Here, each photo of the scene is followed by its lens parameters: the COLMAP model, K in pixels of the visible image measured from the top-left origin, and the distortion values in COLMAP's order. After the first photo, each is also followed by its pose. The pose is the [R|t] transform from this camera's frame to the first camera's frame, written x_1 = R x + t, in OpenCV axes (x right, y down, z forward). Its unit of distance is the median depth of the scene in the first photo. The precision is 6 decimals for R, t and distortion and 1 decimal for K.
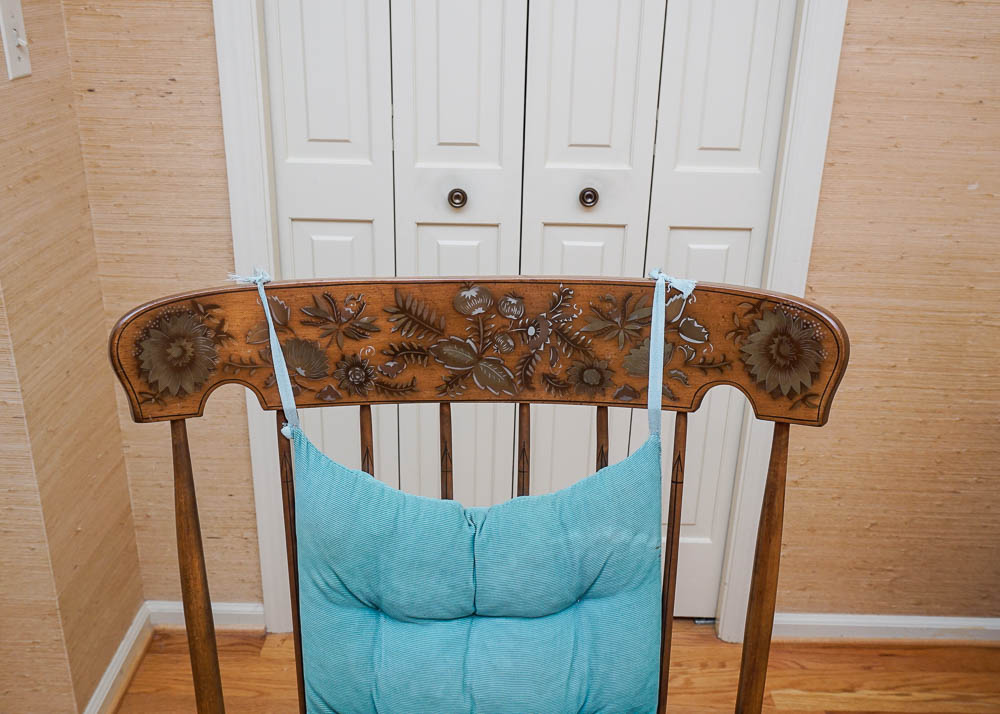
lens RADIAL K [[956.8, 0, 497.5], [0, 956.8, 355.7], [0, 0, 1]] dist [-0.015067, 0.000000]
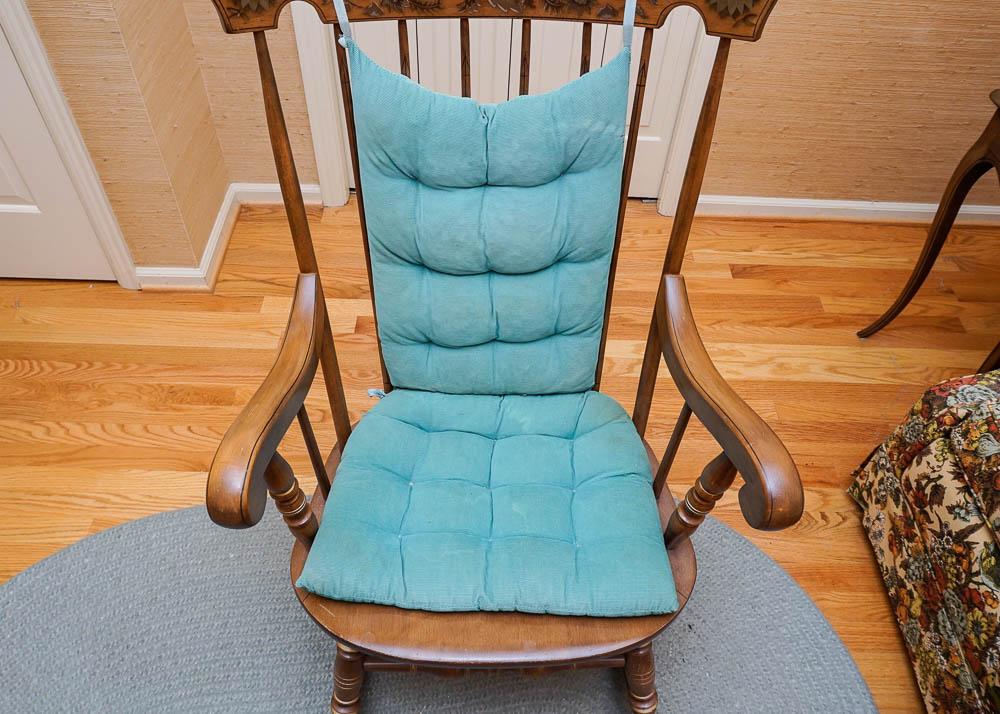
lens RADIAL K [[760.2, 0, 497.7], [0, 760.2, 364.6], [0, 0, 1]] dist [-0.054703, 0.036732]
pose [[0.999874, 0.002062, 0.015718, -0.024660], [-0.008977, 0.890868, 0.454173, 0.004353], [-0.013066, -0.454257, 0.890775, -0.097187]]
